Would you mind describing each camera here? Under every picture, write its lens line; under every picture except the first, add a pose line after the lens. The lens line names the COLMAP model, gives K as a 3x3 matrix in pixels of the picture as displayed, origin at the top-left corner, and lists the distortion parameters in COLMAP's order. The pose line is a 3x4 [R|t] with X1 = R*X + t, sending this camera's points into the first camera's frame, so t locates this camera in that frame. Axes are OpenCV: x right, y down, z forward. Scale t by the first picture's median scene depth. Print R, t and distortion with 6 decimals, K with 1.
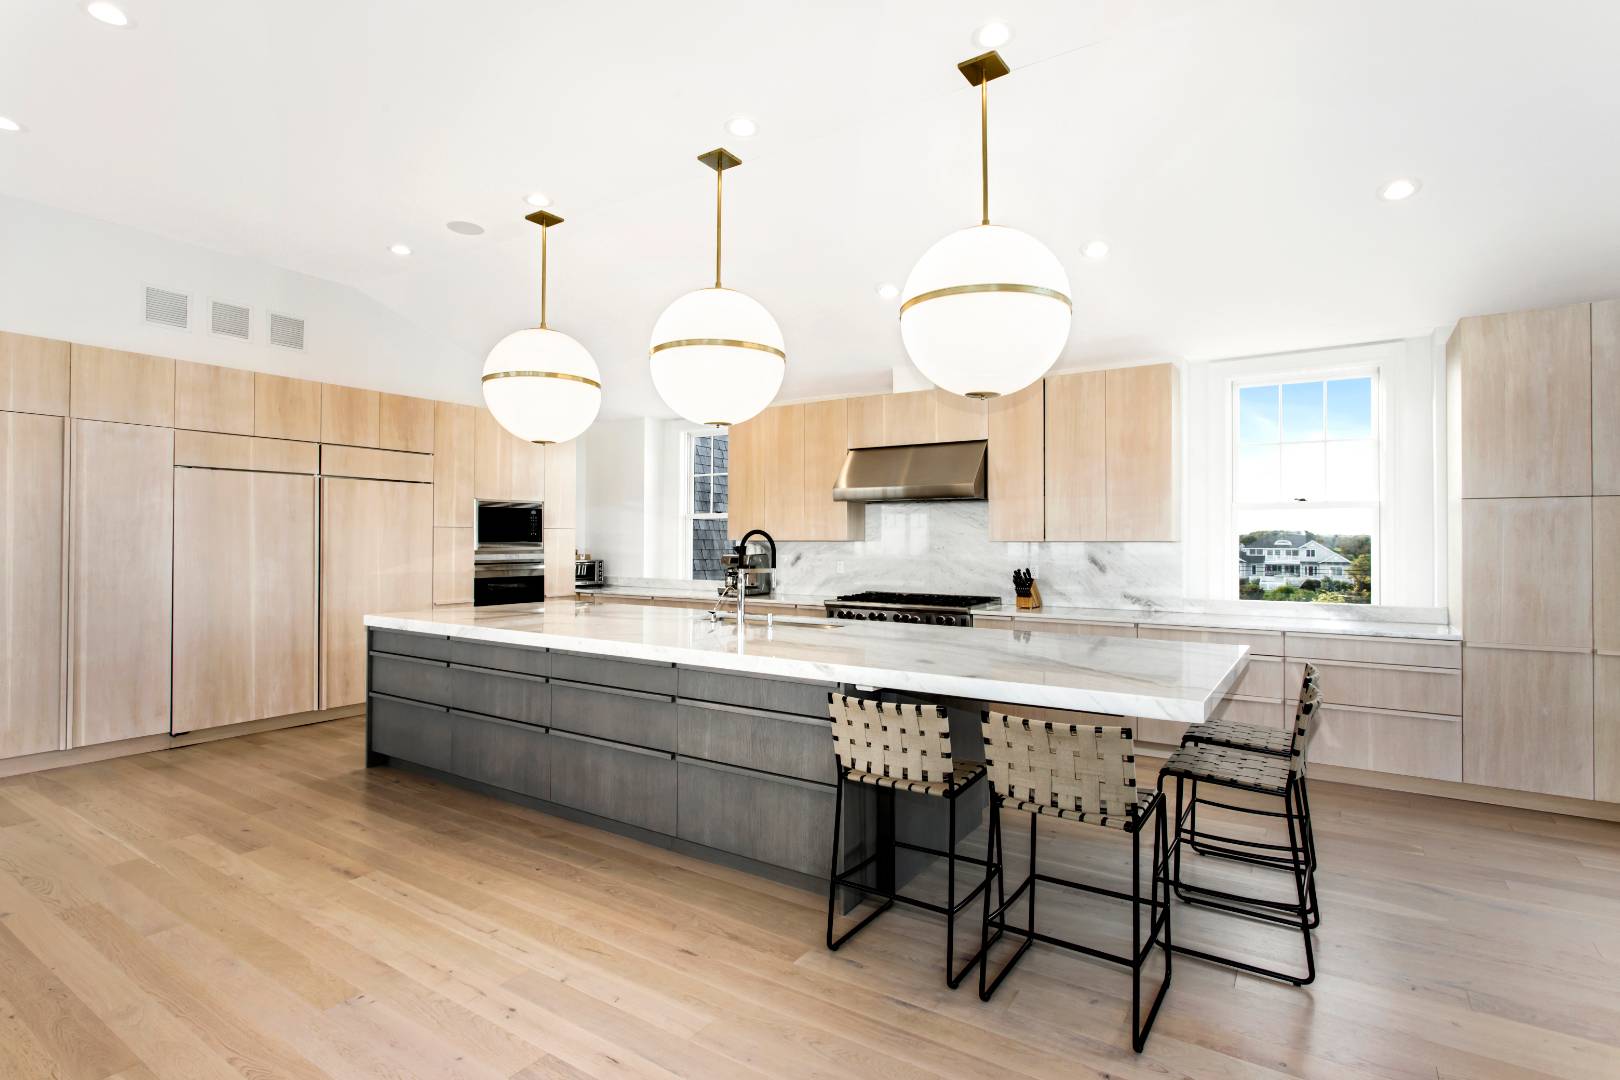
lens RADIAL K [[801.8, 0, 810.0], [0, 801.8, 540.0], [0, 0, 1]] dist [-0.002716, -0.000255]
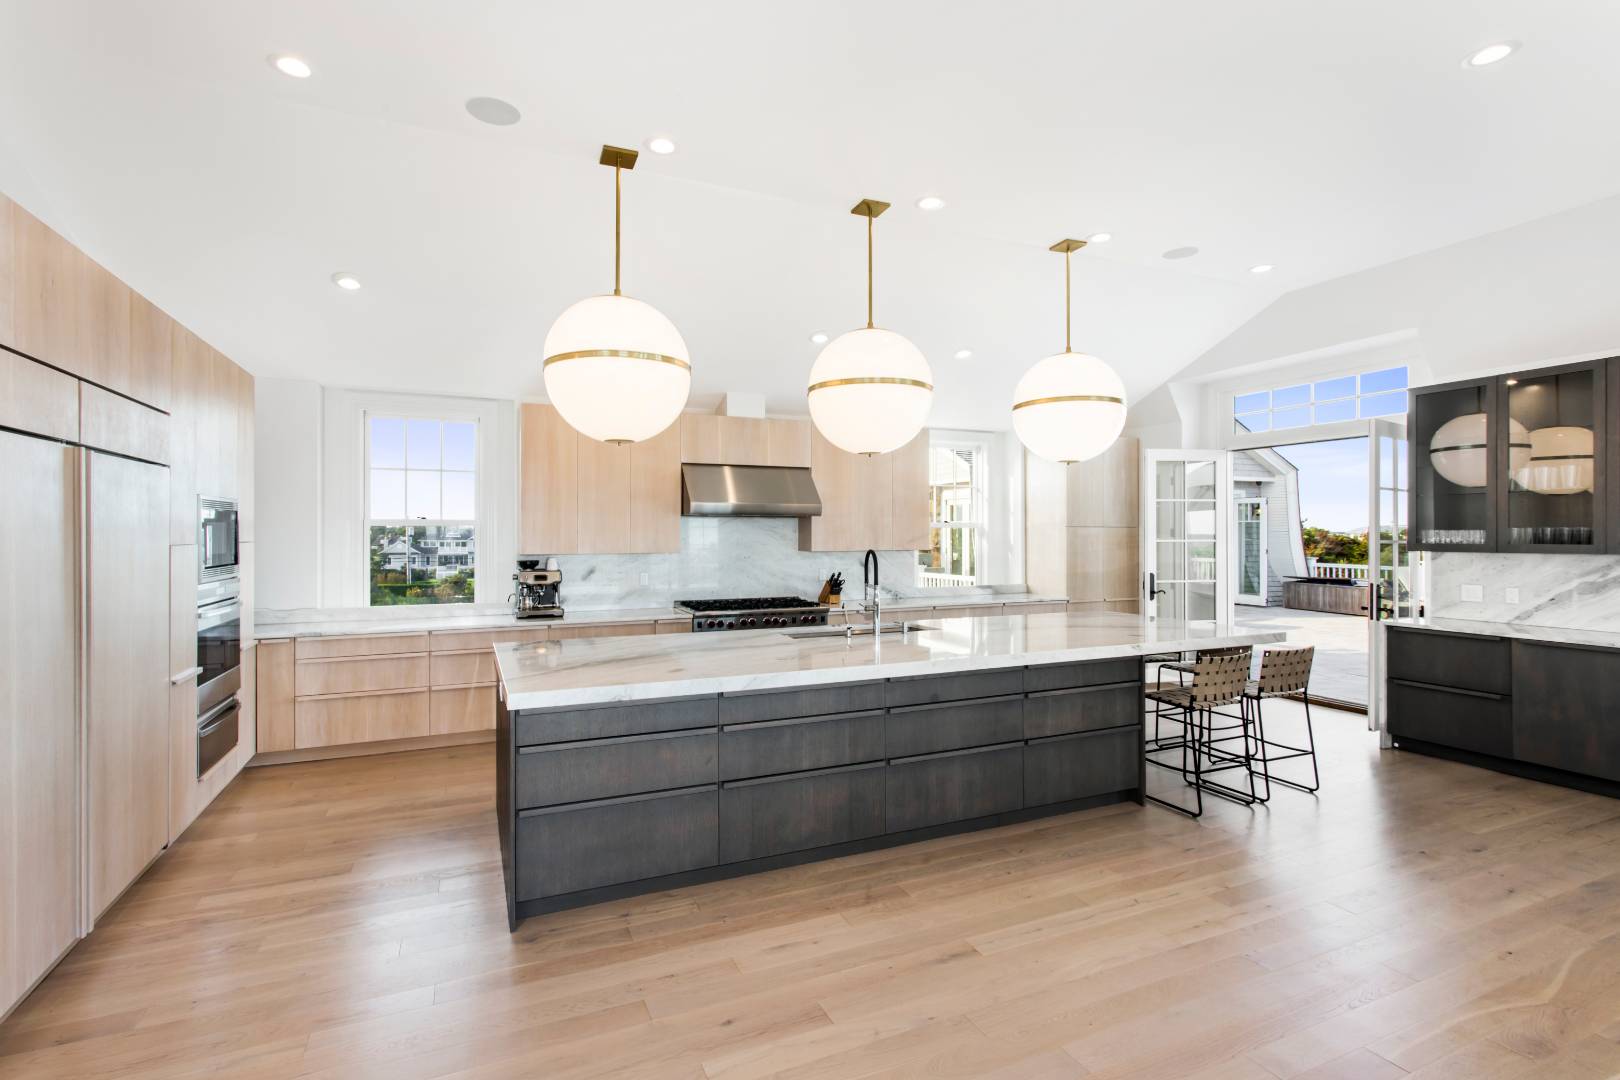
lens RADIAL K [[762.9, 0, 810.0], [0, 762.9, 540.0], [0, 0, 1]] dist [-0.000705, -0.000082]
pose [[0.530269, -0.010258, 0.847768, -0.928433], [0.001209, 0.999935, 0.011343, -0.035292], [-0.847829, -0.004990, 0.530247, 0.469189]]
